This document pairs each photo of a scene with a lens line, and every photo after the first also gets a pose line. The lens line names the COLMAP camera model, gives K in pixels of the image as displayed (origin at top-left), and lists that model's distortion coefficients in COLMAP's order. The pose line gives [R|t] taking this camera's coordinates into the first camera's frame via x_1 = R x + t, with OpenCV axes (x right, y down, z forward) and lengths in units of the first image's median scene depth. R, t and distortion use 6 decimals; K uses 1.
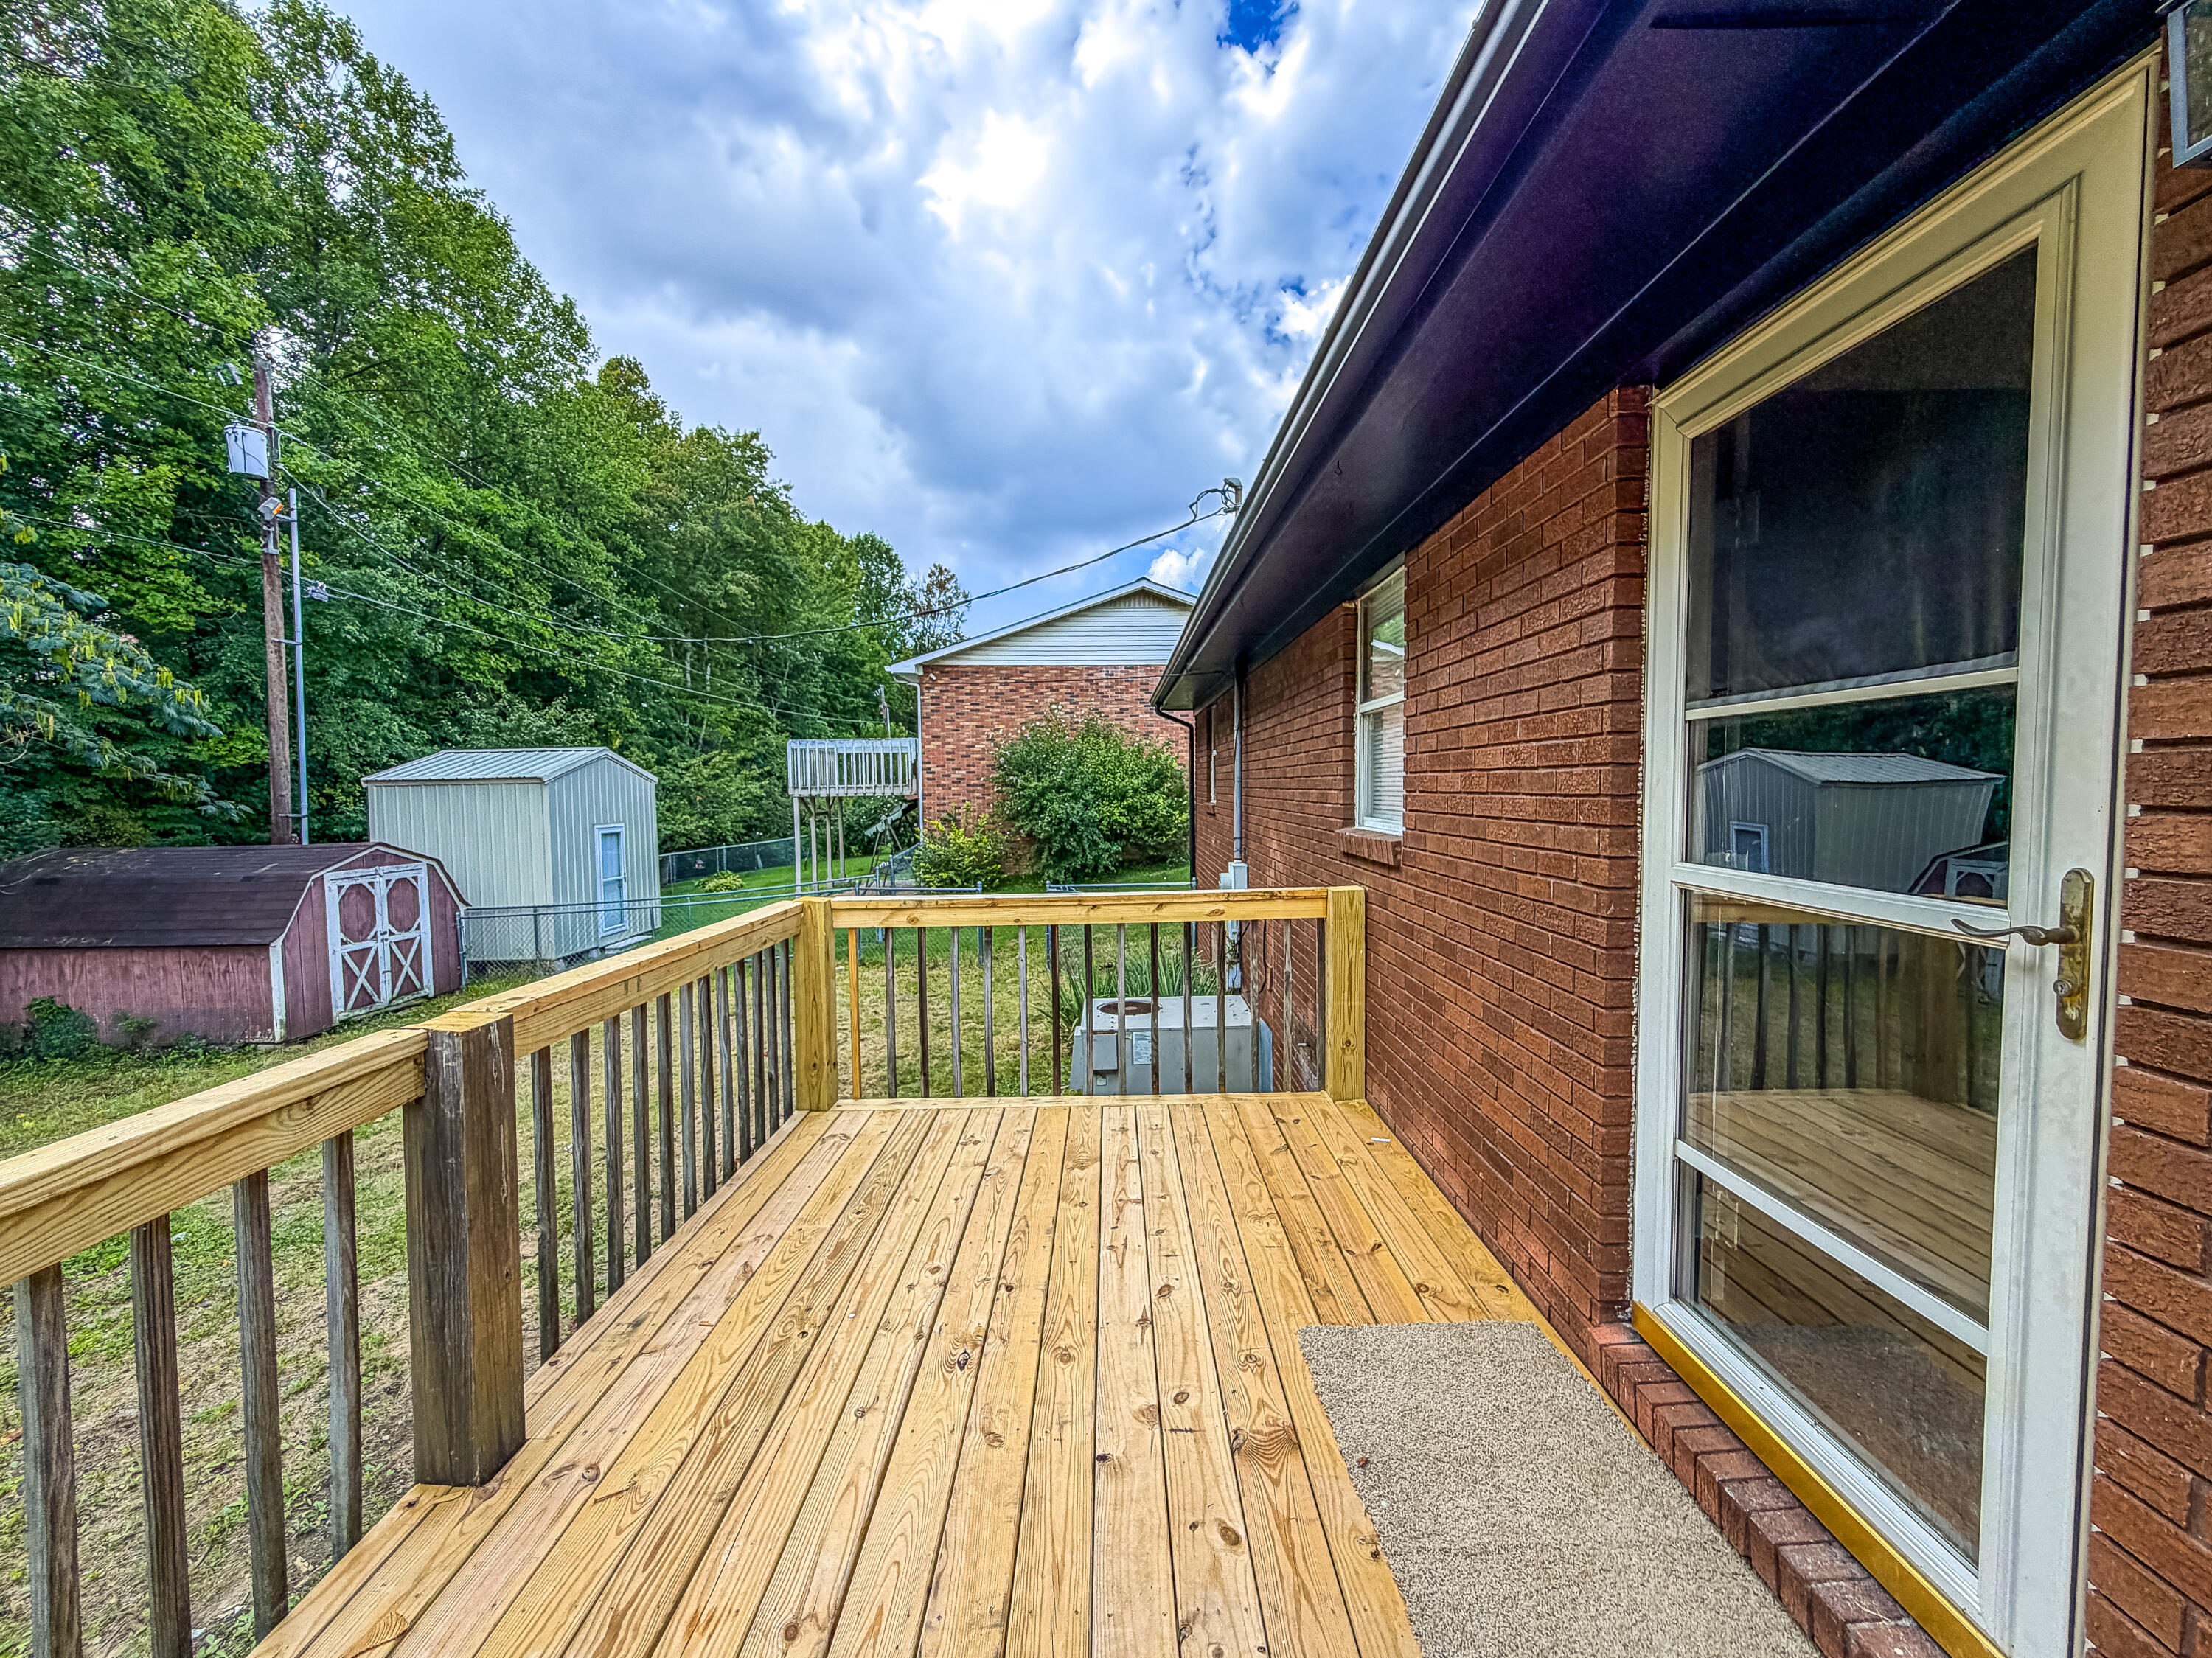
lens RADIAL K [[886.8, 0, 1110.9], [0, 886.8, 826.5], [0, 0, 1]] dist [-0.000677, 0.000143]
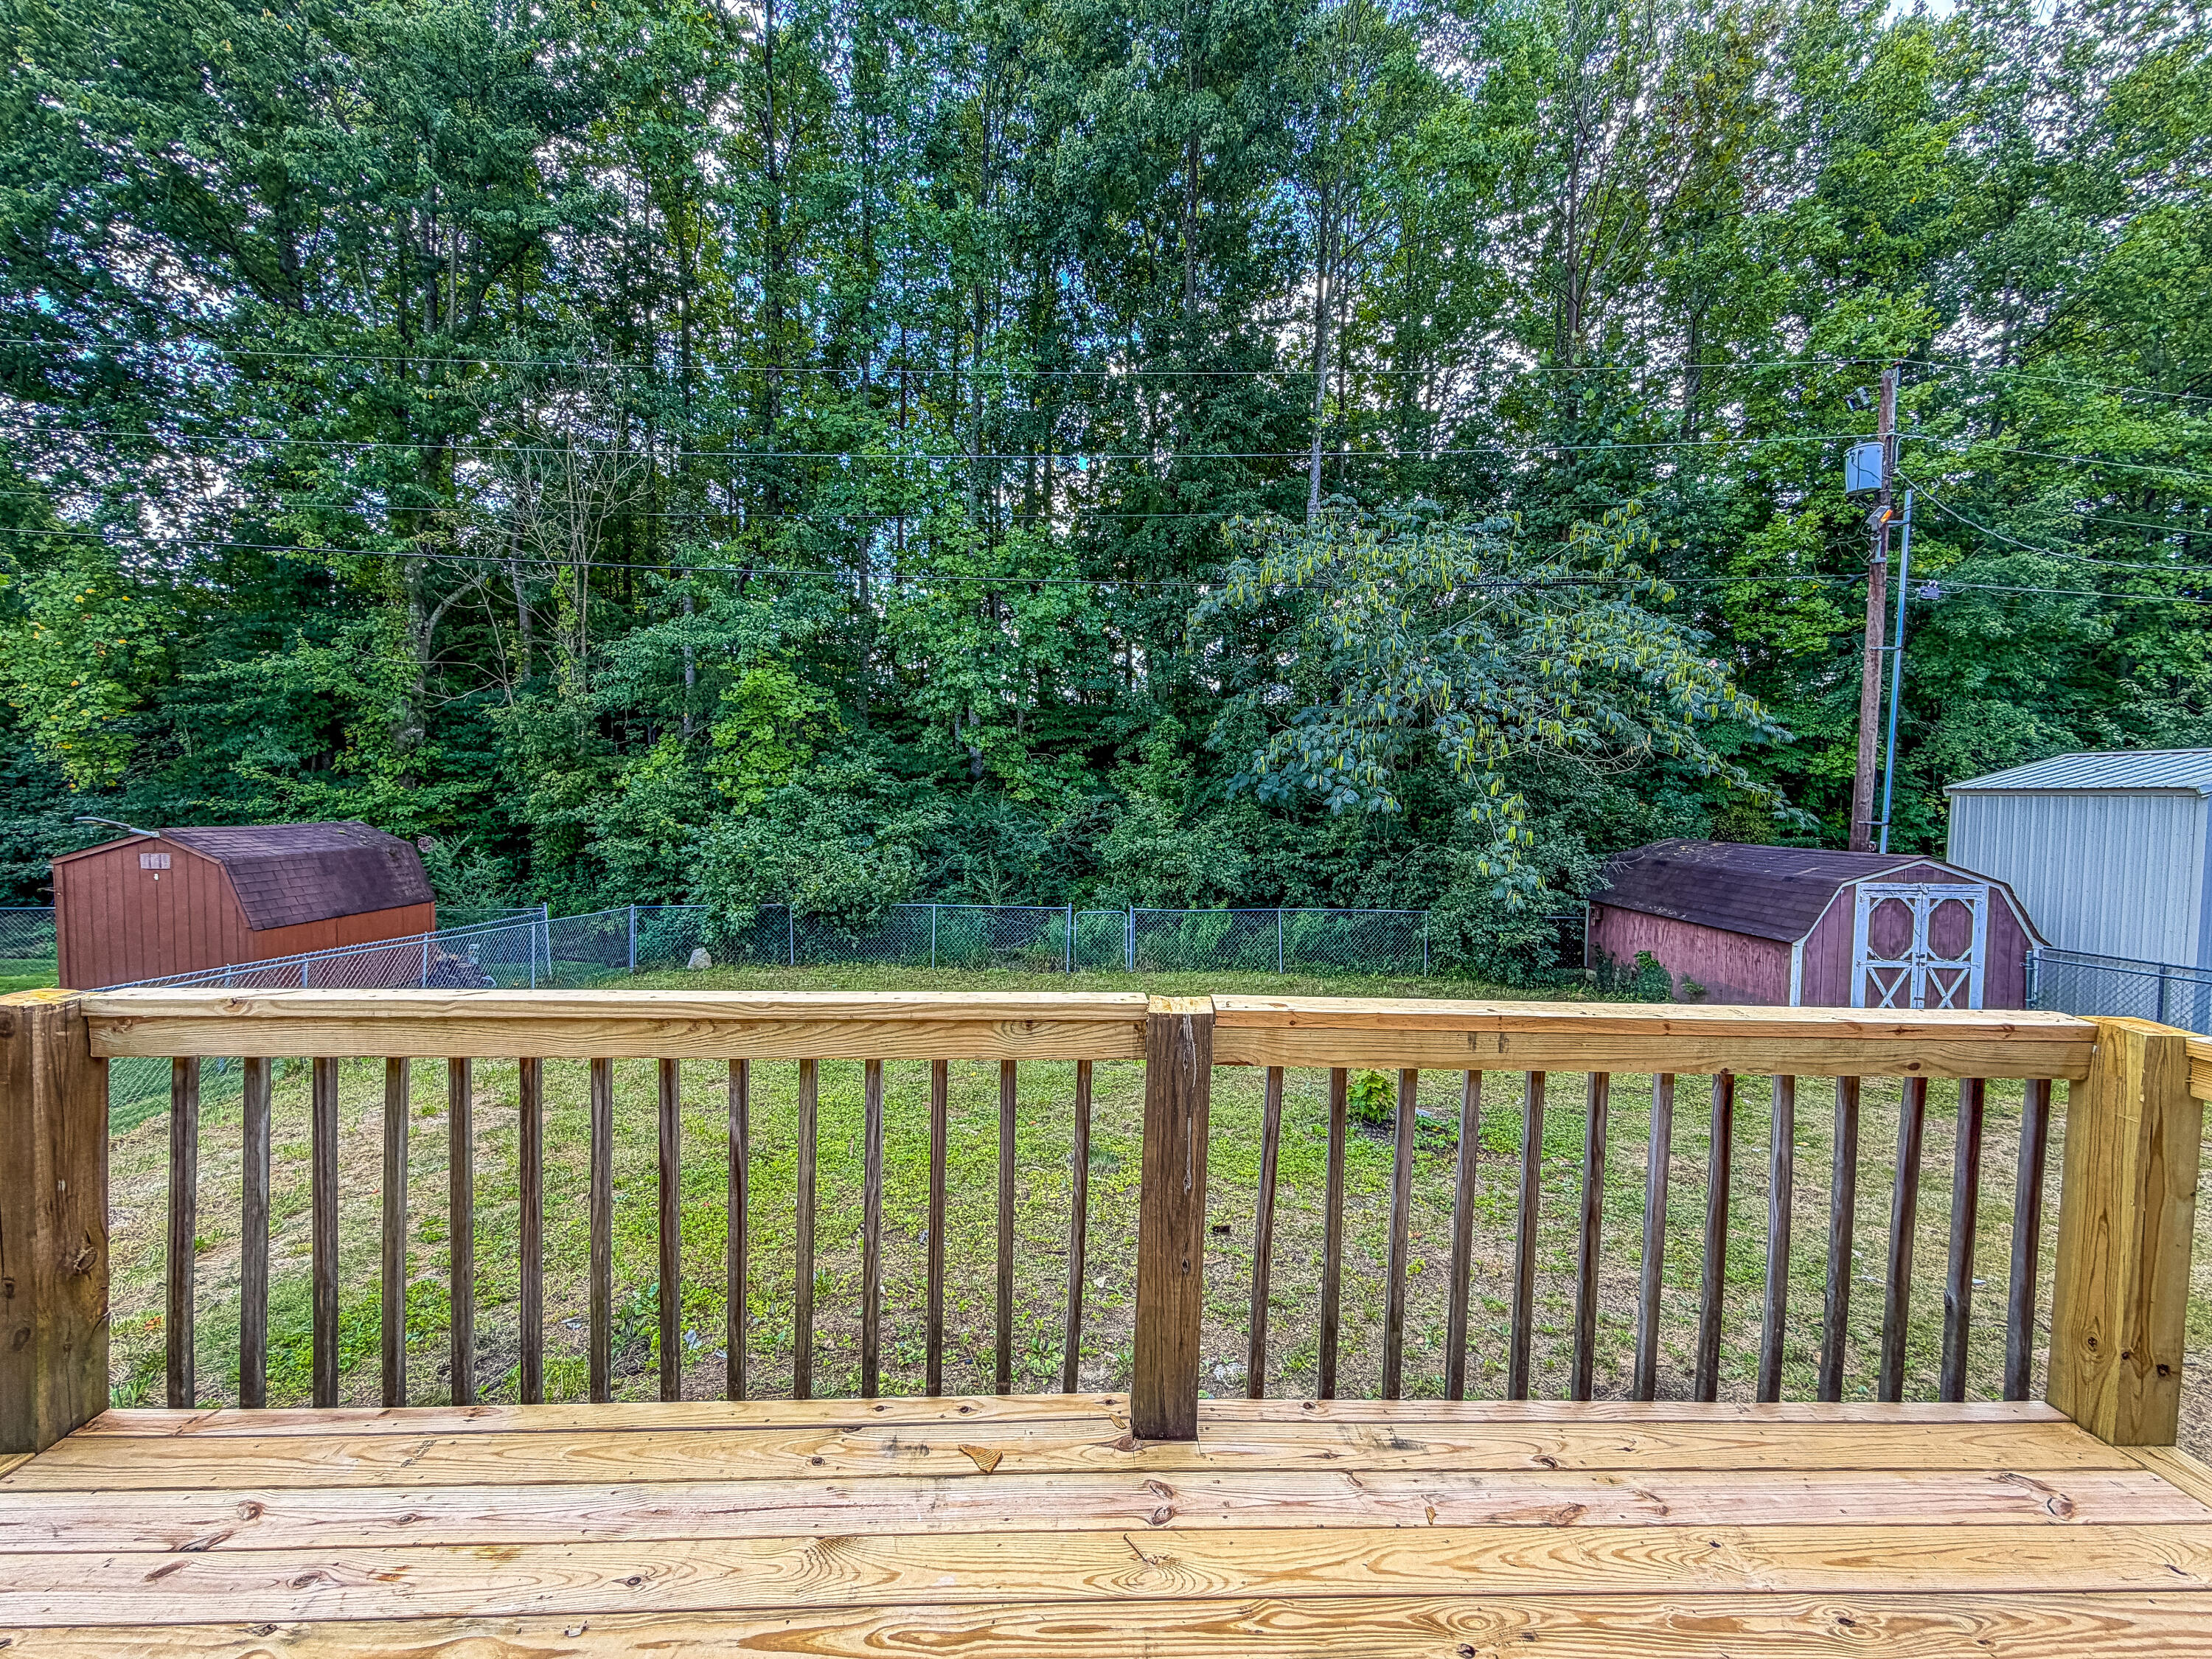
lens RADIAL K [[886.8, 0, 1110.9], [0, 886.8, 827.0], [0, 0, 1]] dist [-0.000677, 0.000143]
pose [[0.046561, 0.057289, -0.997271, 0.042088], [-0.066414, 0.996323, 0.054133, -0.005963], [0.996705, 0.063712, 0.050194, 0.117567]]
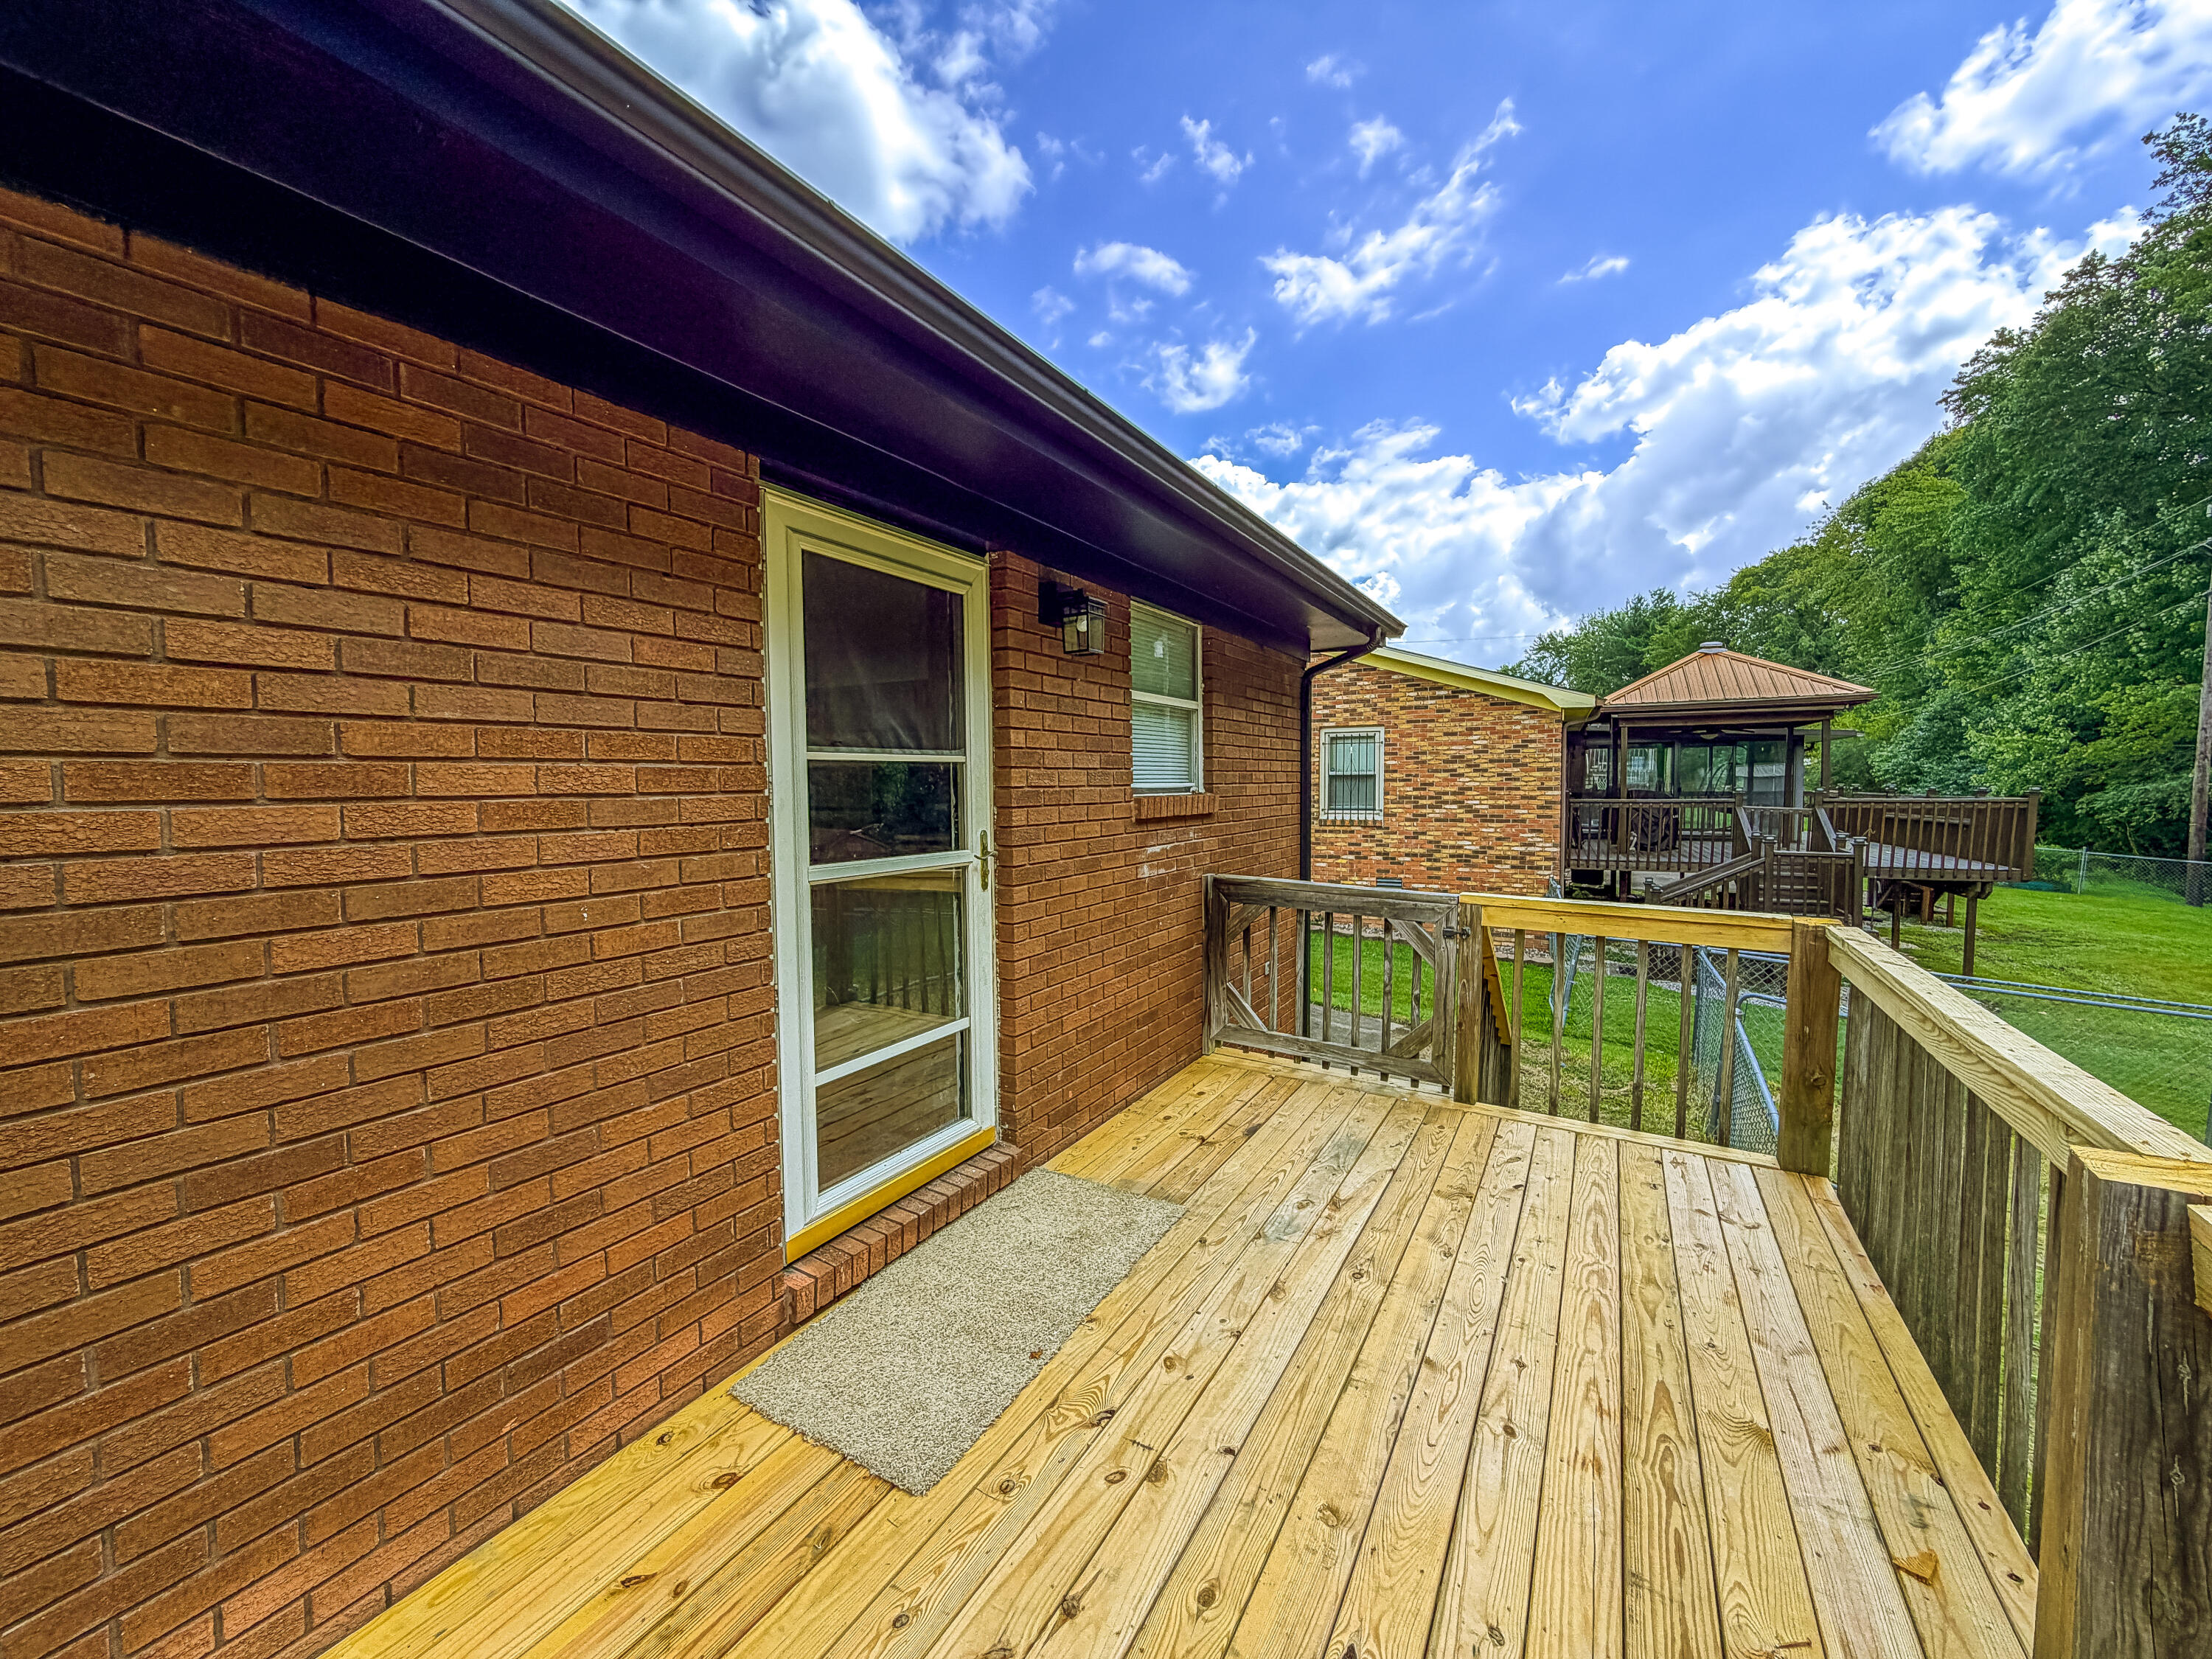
lens RADIAL K [[886.8, 0, 1110.9], [0, 886.8, 827.0], [0, 0, 1]] dist [-0.000677, 0.000143]
pose [[-0.868553, -0.001204, 0.495594, -0.056090], [0.047453, 0.995201, 0.085580, -0.015080], [-0.493319, 0.097848, -0.864328, 0.264247]]
